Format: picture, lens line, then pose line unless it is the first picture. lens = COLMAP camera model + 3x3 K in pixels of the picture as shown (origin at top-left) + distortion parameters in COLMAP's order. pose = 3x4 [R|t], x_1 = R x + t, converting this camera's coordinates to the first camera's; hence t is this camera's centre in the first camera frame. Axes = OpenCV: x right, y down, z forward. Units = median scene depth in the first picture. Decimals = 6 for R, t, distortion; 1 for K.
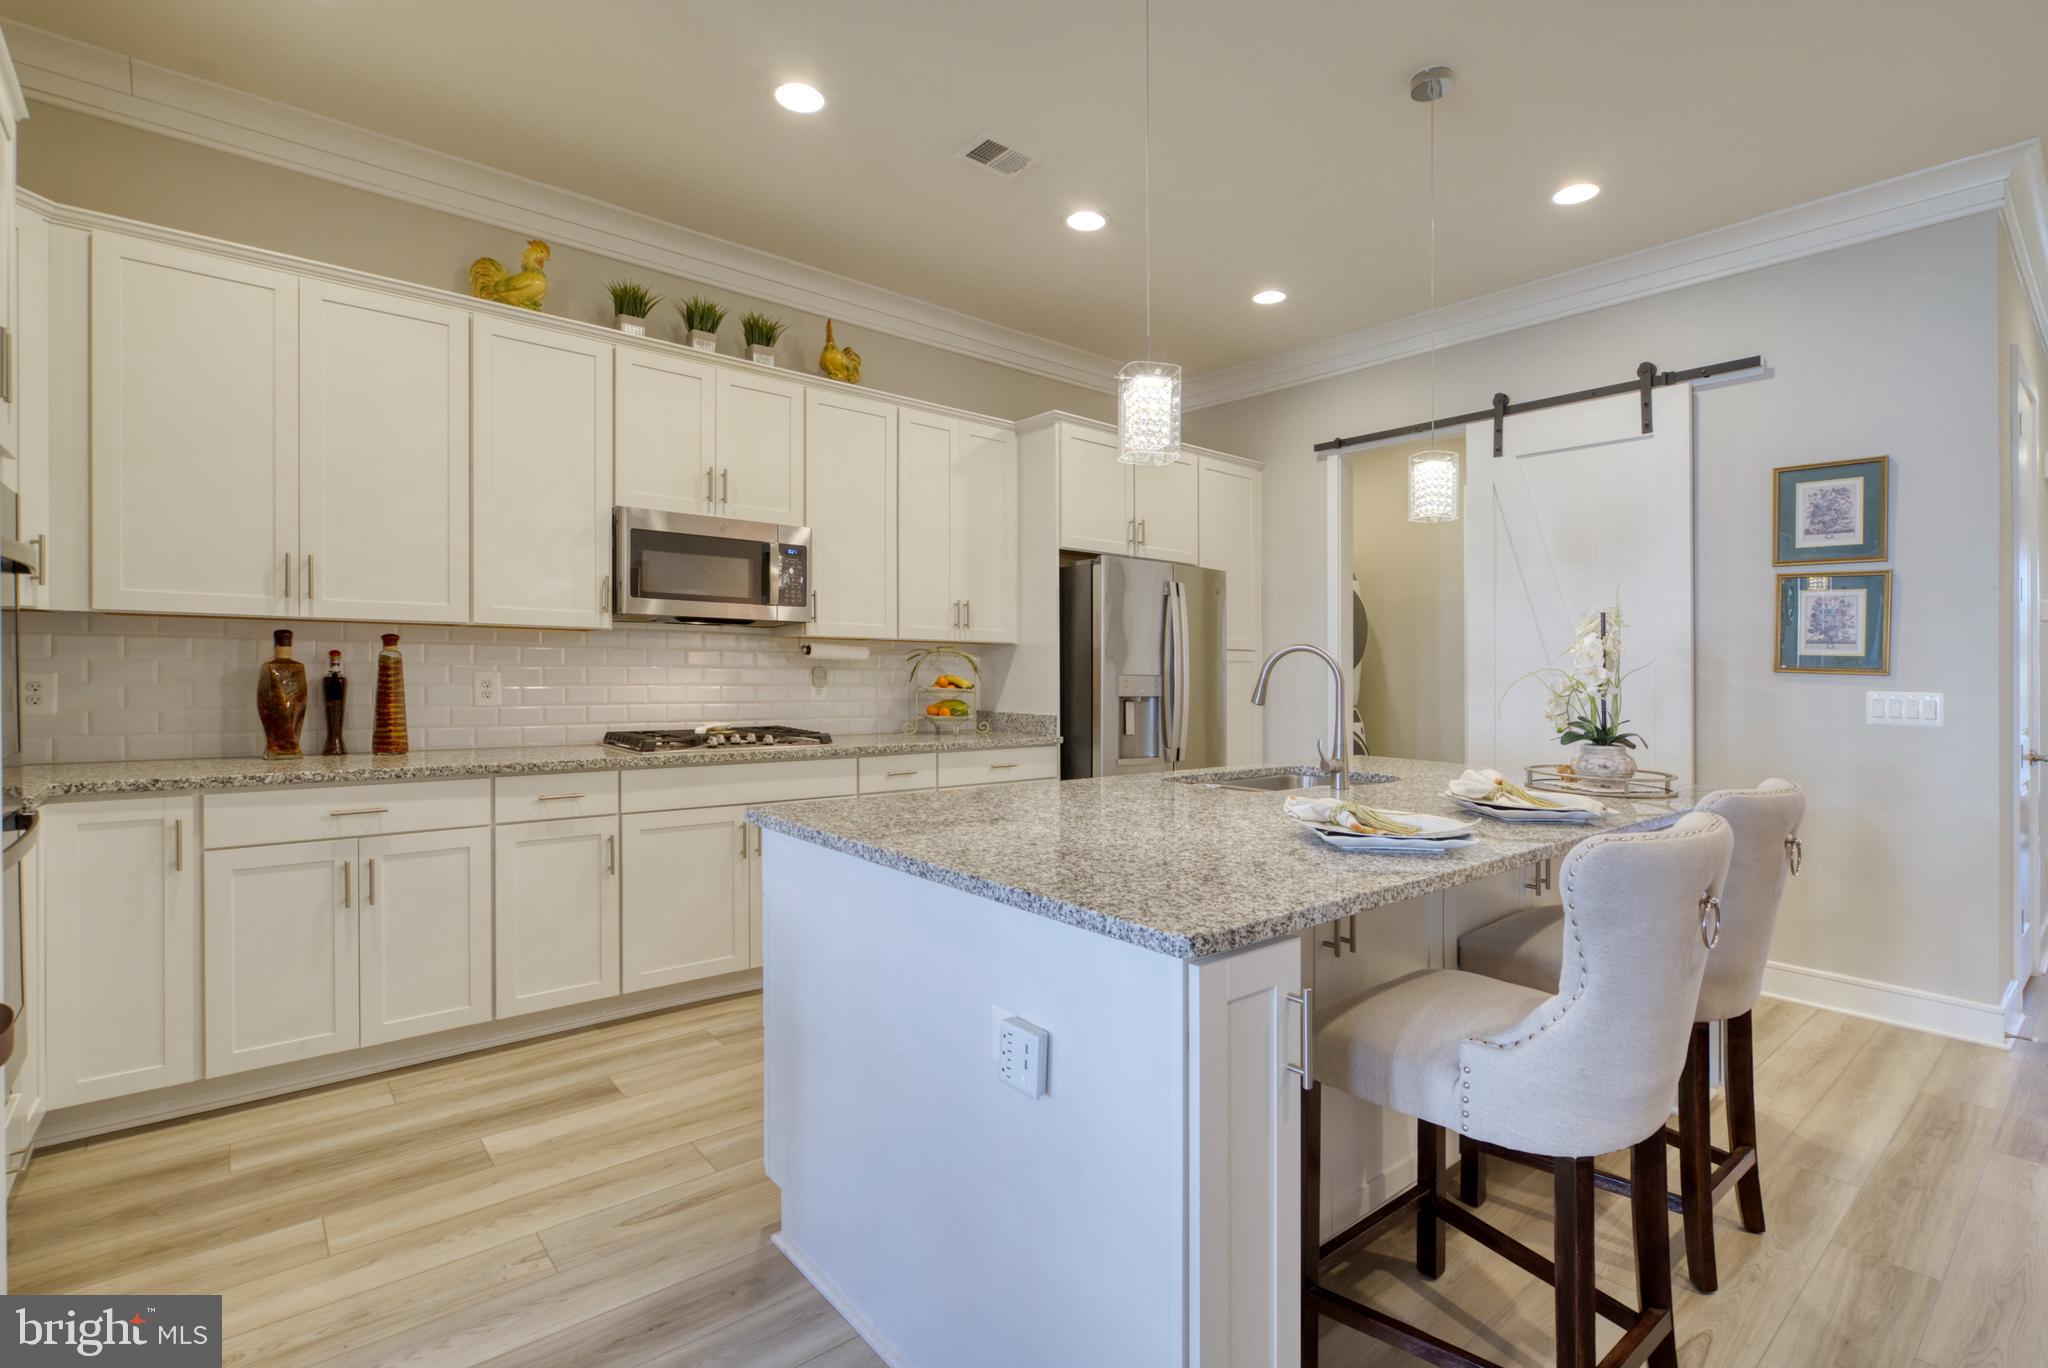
lens RADIAL K [[950.2, 0, 1022.6], [0, 950.2, 665.2], [0, 0, 1]] dist [0.014513, -0.013626]
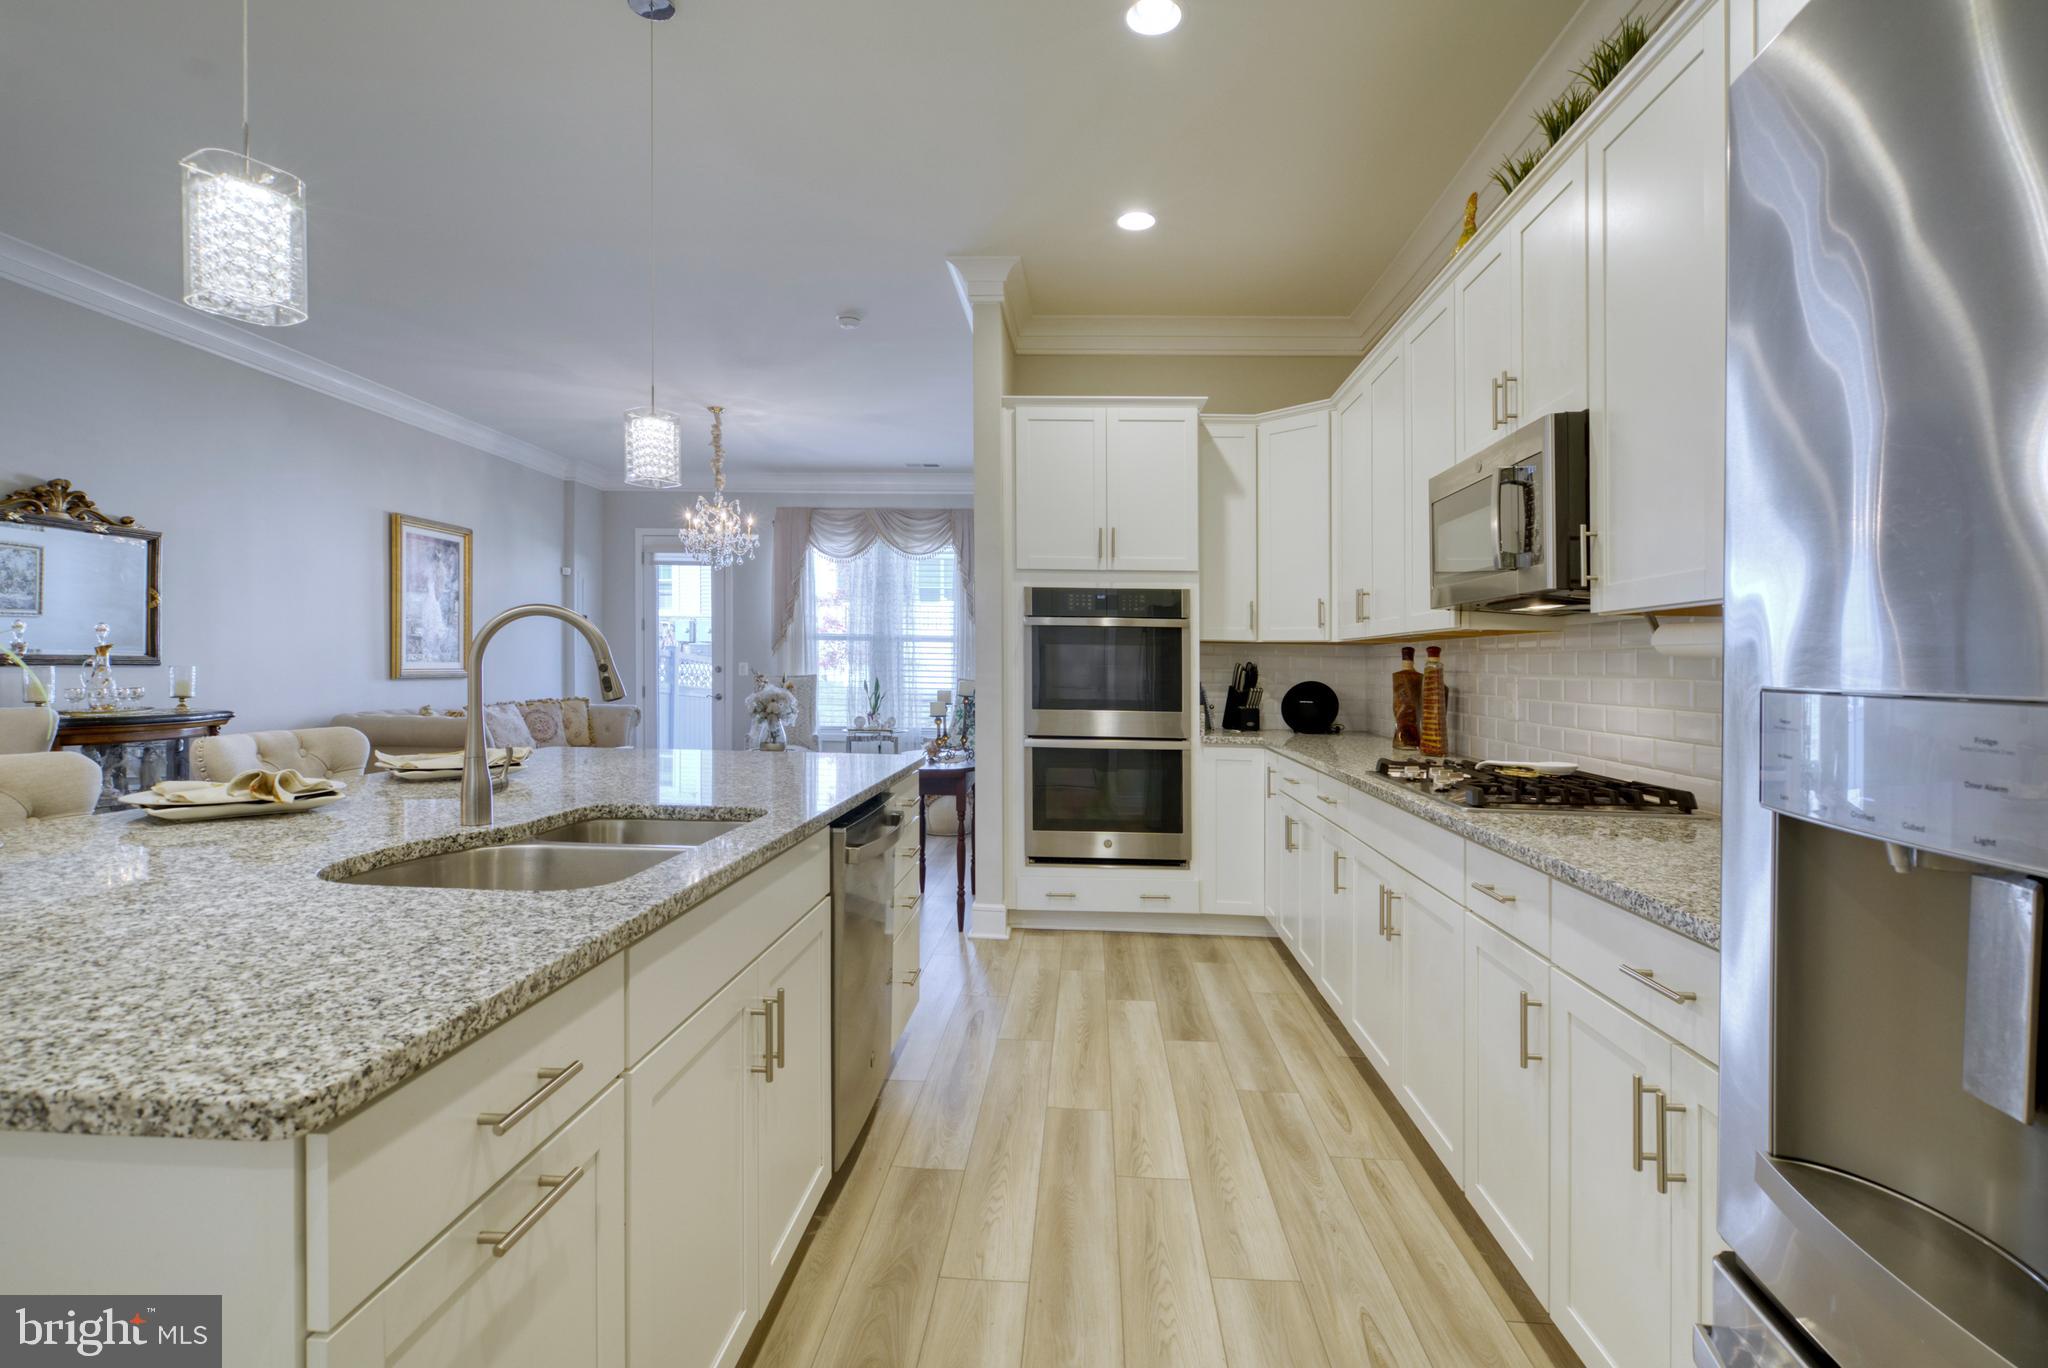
lens RADIAL K [[950.2, 0, 1022.6], [0, 950.2, 665.2], [0, 0, 1]] dist [0.014513, -0.013626]
pose [[-0.678652, -0.029725, -0.733858, 0.446684], [-0.026786, 0.999518, -0.015715, 0.017887], [0.733971, 0.008992, -0.679121, 1.309435]]
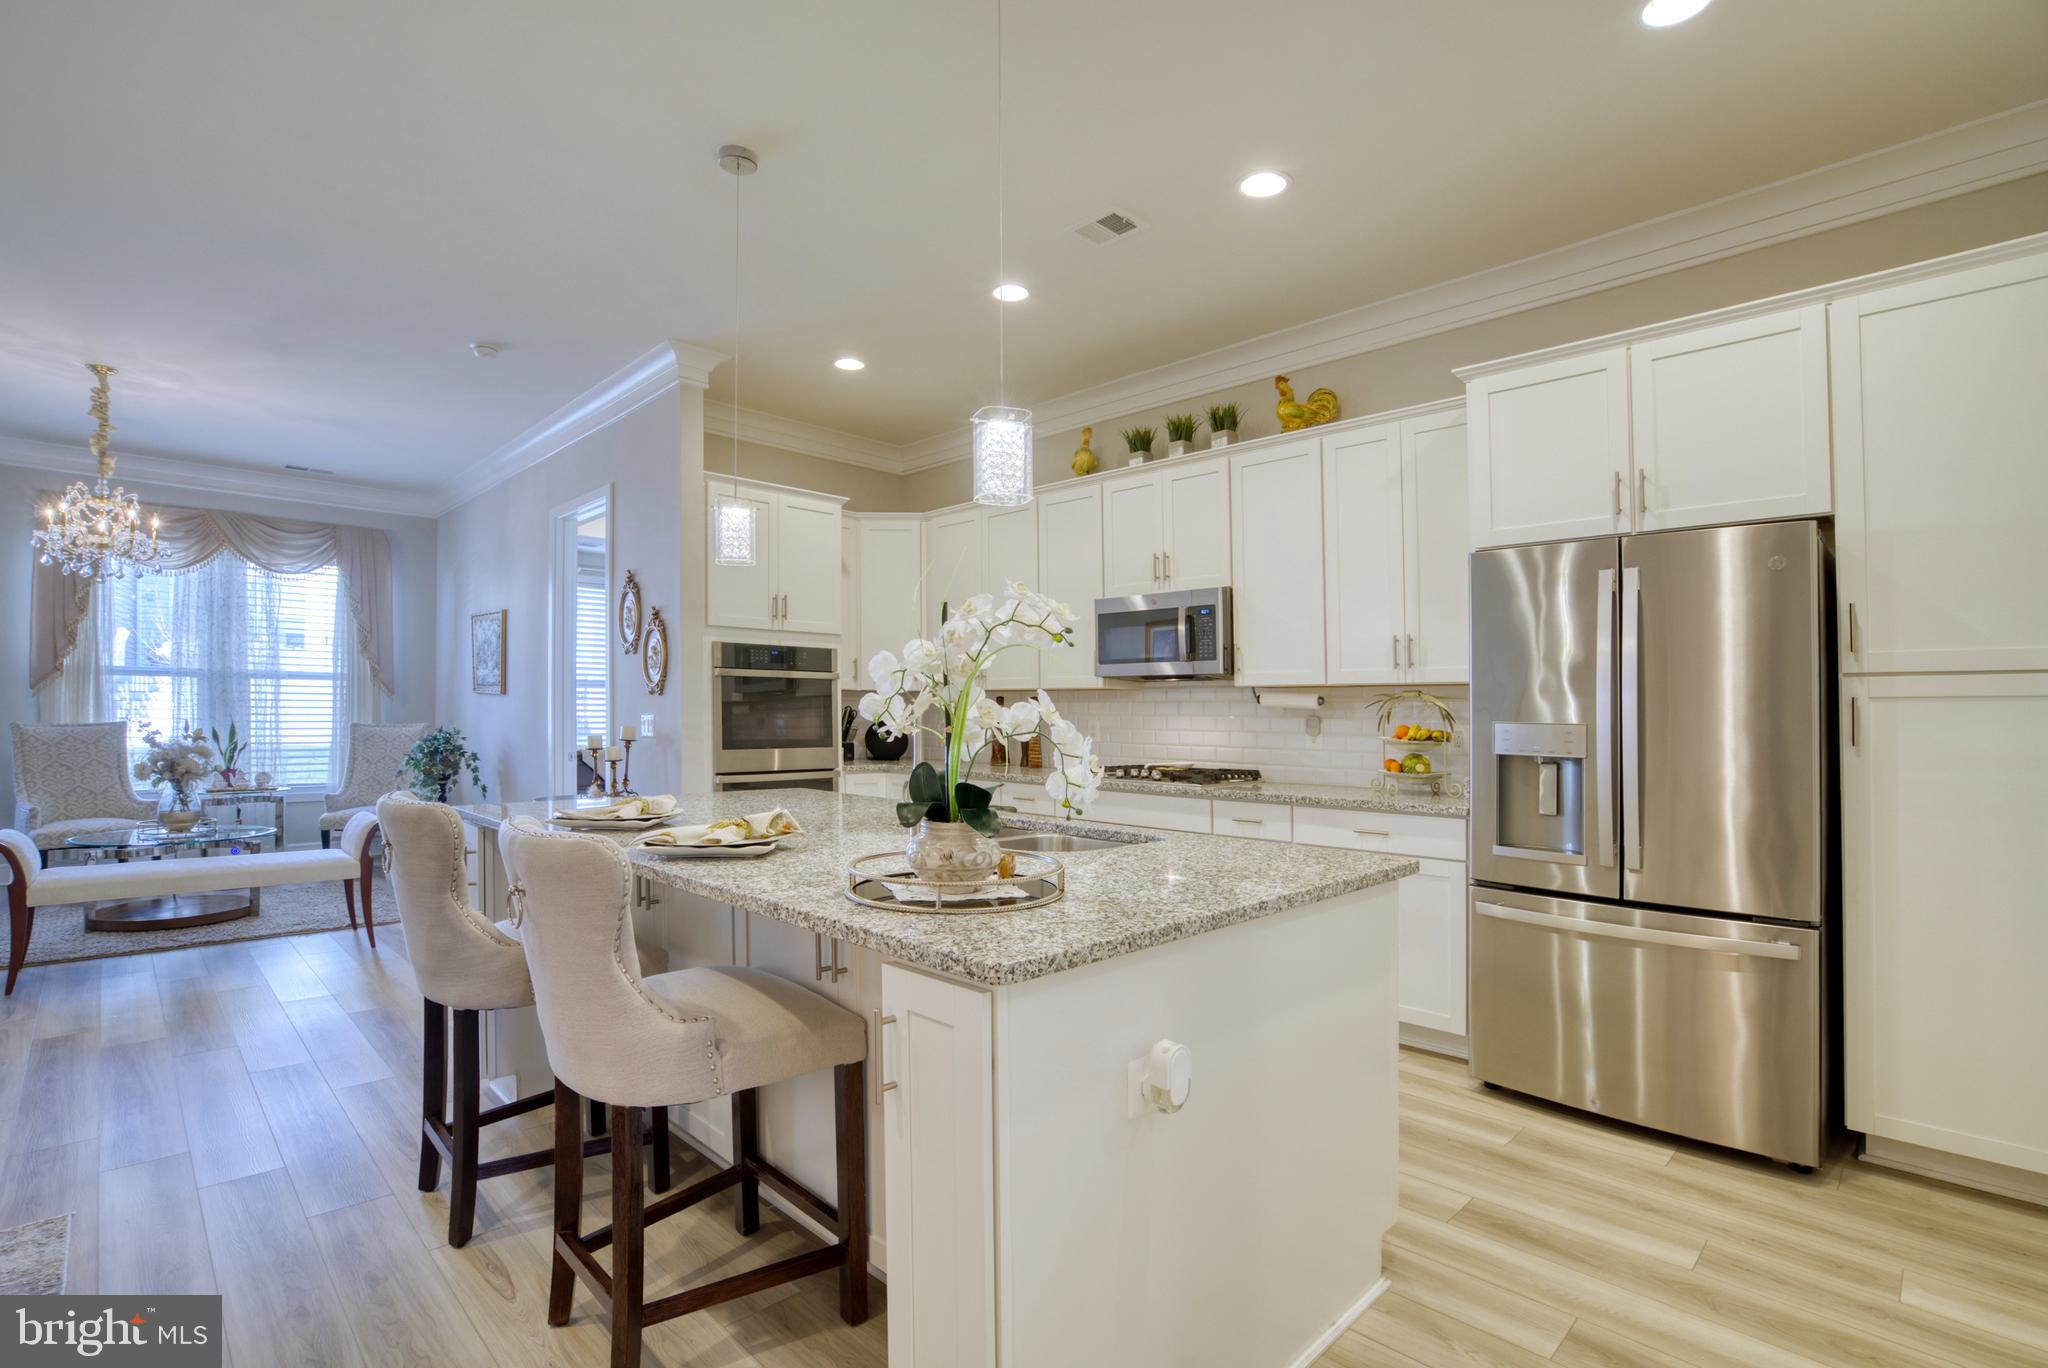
lens RADIAL K [[959.7, 0, 982.0], [0, 959.7, 697.3], [0, 0, 1]] dist [-0.017418, 0.010849]
pose [[0.052942, -0.031302, -0.998107, 0.982663], [-0.005143, 0.999487, -0.031618, 0.021074], [0.998584, 0.006807, 0.052754, 0.767947]]
